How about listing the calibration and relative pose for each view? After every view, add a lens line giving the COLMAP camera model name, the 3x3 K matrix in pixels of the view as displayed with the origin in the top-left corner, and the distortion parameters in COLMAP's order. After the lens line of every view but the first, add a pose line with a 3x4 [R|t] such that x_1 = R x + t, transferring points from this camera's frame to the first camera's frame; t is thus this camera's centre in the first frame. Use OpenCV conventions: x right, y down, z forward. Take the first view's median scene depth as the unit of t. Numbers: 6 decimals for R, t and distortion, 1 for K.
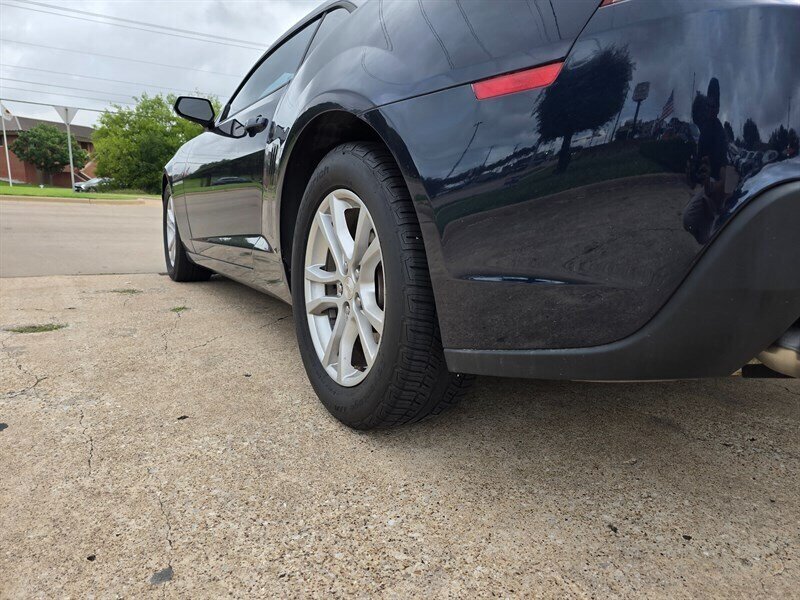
lens RADIAL K [[537.8, 0, 405.9], [0, 537.8, 300.1], [0, 0, 1]] dist [0.056602, -0.052252]
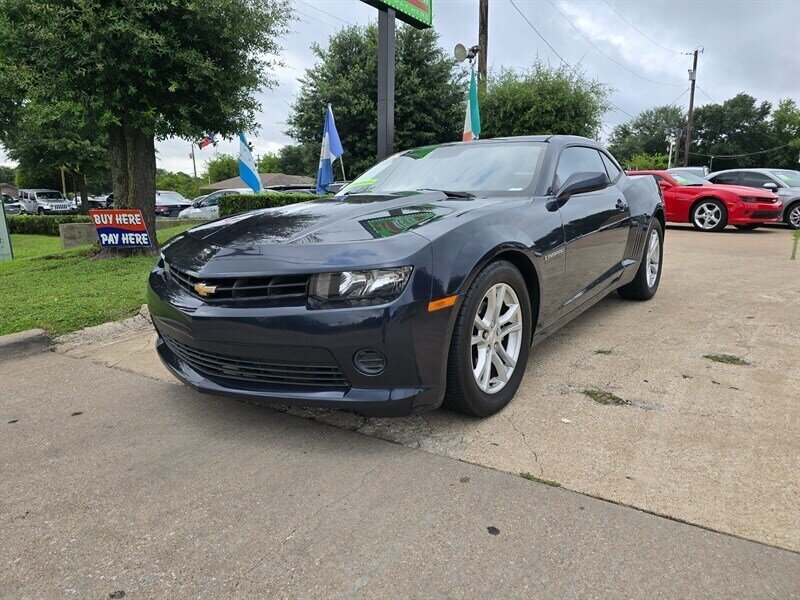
lens RADIAL K [[537.8, 0, 399.7], [0, 537.8, 295.7], [0, 0, 1]] dist [0.056602, -0.052252]
pose [[-0.382566, -0.193860, 0.903361, -2.428424], [0.174195, 0.945071, 0.276580, -0.940738], [-0.907359, 0.263171, -0.327783, 3.329628]]
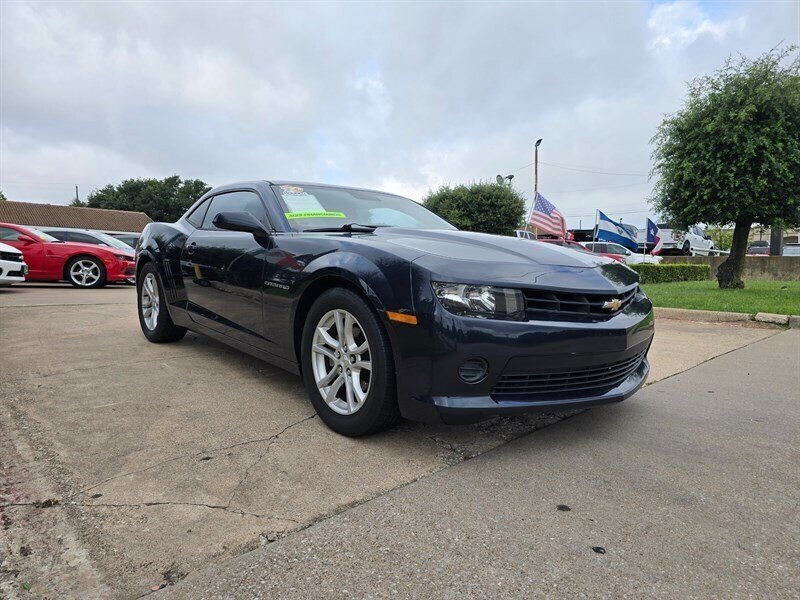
lens RADIAL K [[537.8, 0, 402.2], [0, 537.8, 297.1], [0, 0, 1]] dist [0.056602, -0.052252]
pose [[-0.981439, -0.034830, -0.188583, 0.090659], [-0.080439, 0.967449, 0.239944, -1.005721], [0.174088, 0.250659, -0.952294, 4.788406]]
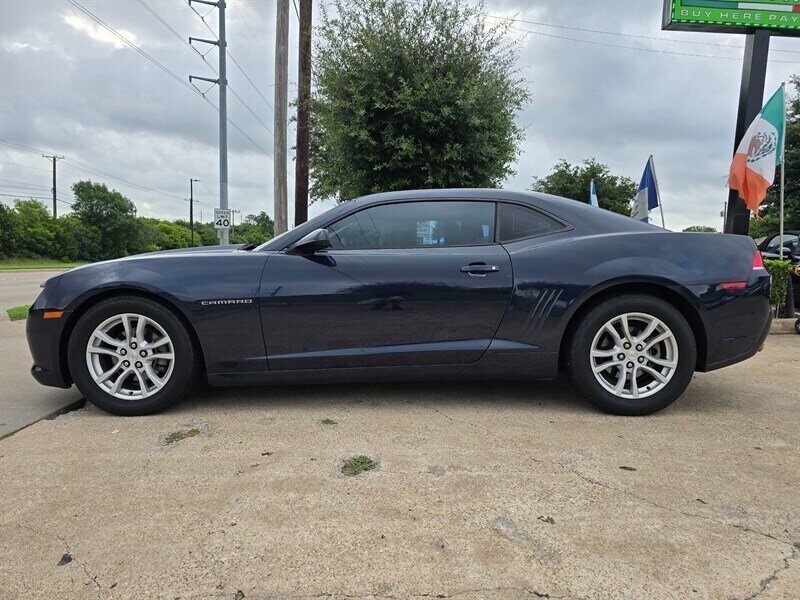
lens RADIAL K [[537.8, 0, 402.4], [0, 537.8, 298.0], [0, 0, 1]] dist [0.056602, -0.052252]
pose [[0.509038, -0.097017, 0.855259, -2.341823], [0.157590, 0.987337, 0.018204, -0.420642], [-0.846195, 0.125514, 0.517881, 0.566321]]
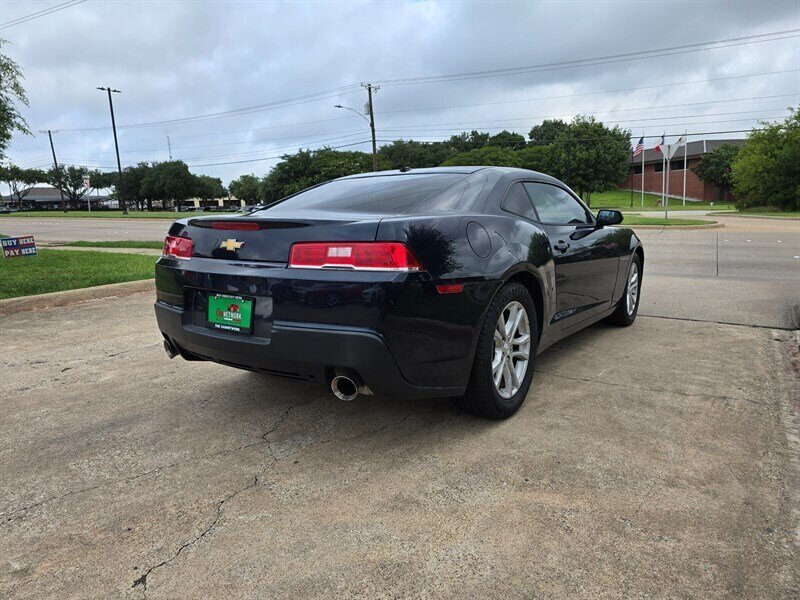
lens RADIAL K [[537.8, 0, 403.2], [0, 537.8, 298.8], [0, 0, 1]] dist [0.056602, -0.052252]
pose [[0.426330, 0.106200, -0.898312, 2.453056], [-0.126829, 0.990292, 0.056883, -0.335157], [0.895633, 0.089681, 0.435660, 0.400851]]
